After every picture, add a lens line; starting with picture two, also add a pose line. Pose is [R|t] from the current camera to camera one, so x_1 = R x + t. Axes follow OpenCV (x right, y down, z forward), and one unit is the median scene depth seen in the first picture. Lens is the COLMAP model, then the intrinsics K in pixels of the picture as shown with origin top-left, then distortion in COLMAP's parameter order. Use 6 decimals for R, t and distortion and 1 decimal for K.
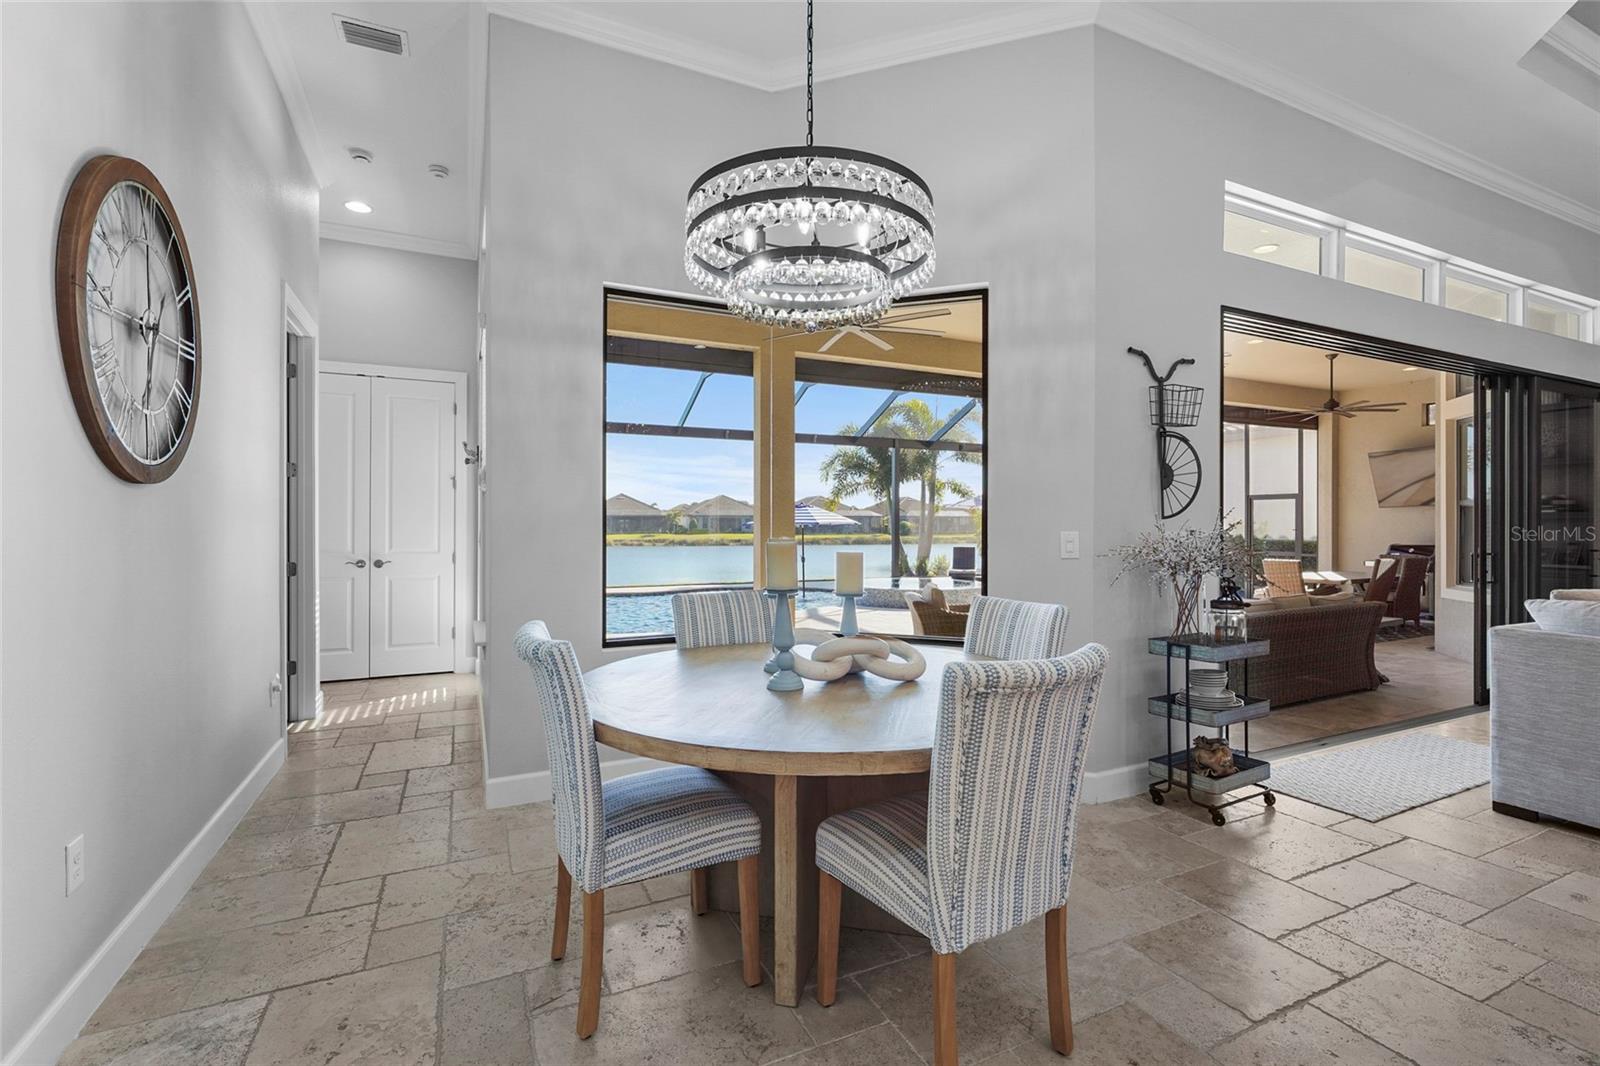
lens RADIAL K [[730.0, 0, 804.6], [0, 730.0, 519.8], [0, 0, 1]] dist [-0.000480, 0.001921]
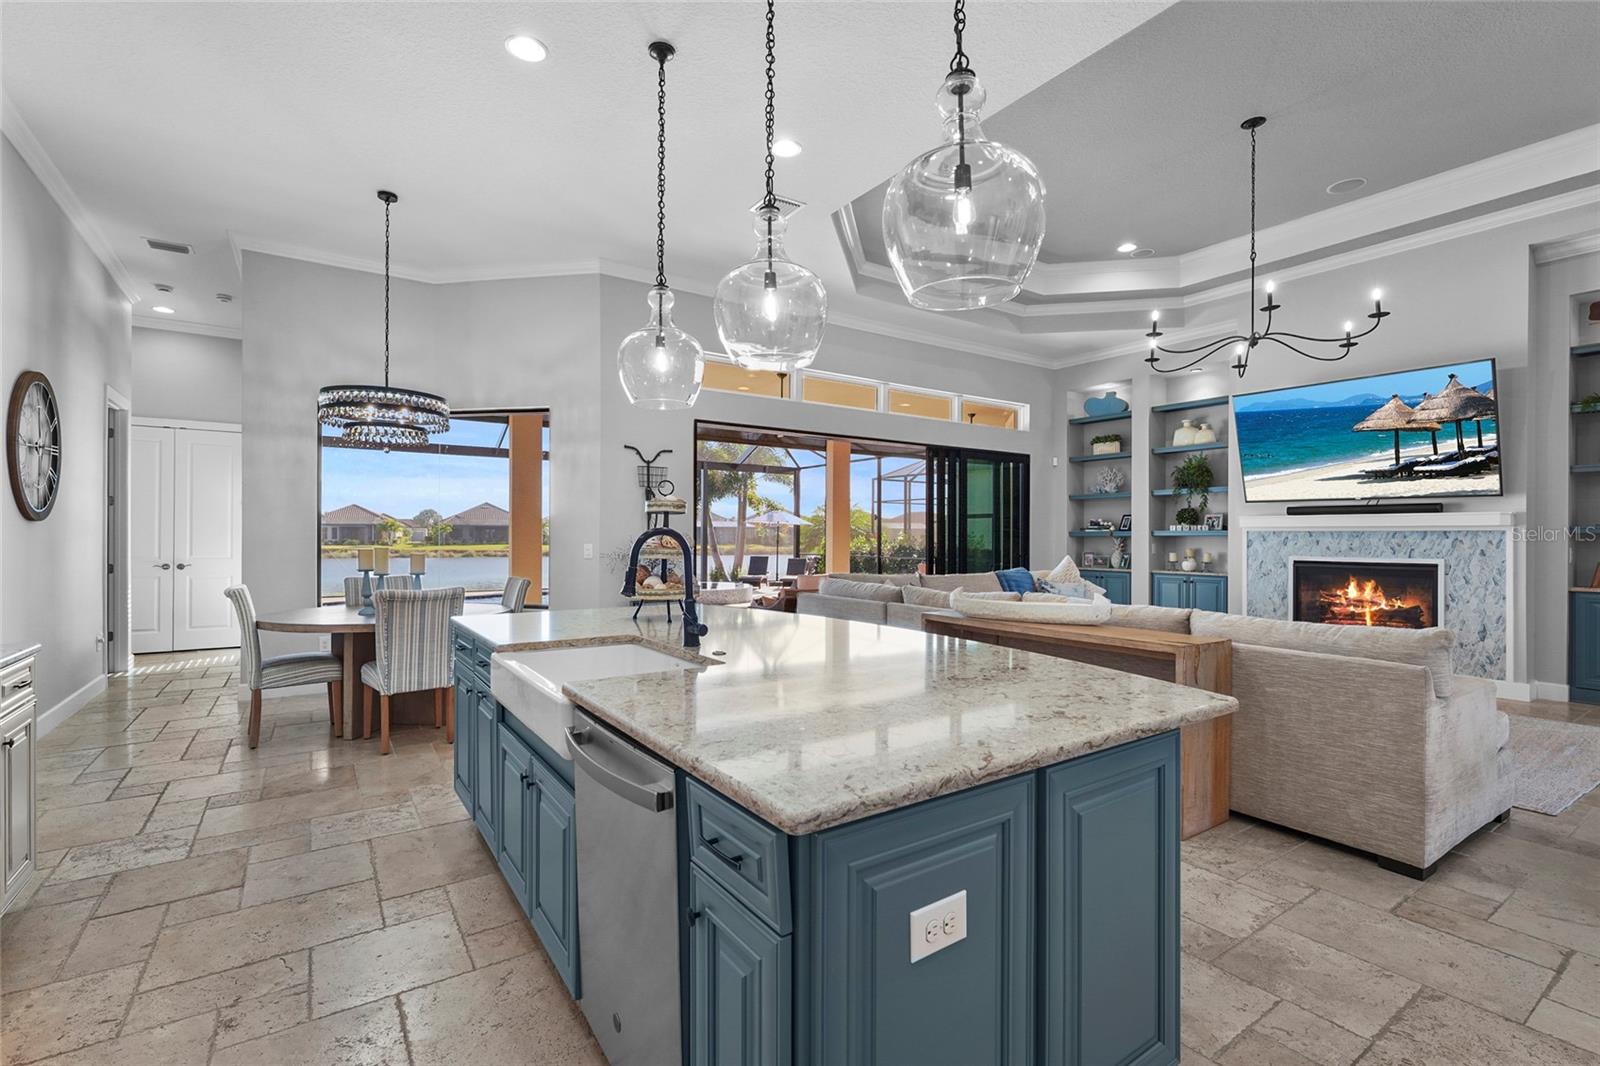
lens RADIAL K [[730.0, 0, 807.9], [0, 730.0, 531.6], [0, 0, 1]] dist [-0.000480, 0.001921]
pose [[0.987254, 0.004054, 0.159102, 0.178203], [-0.004260, 0.999990, 0.000954, -0.005863], [-0.159097, -0.001620, 0.987262, -0.267626]]
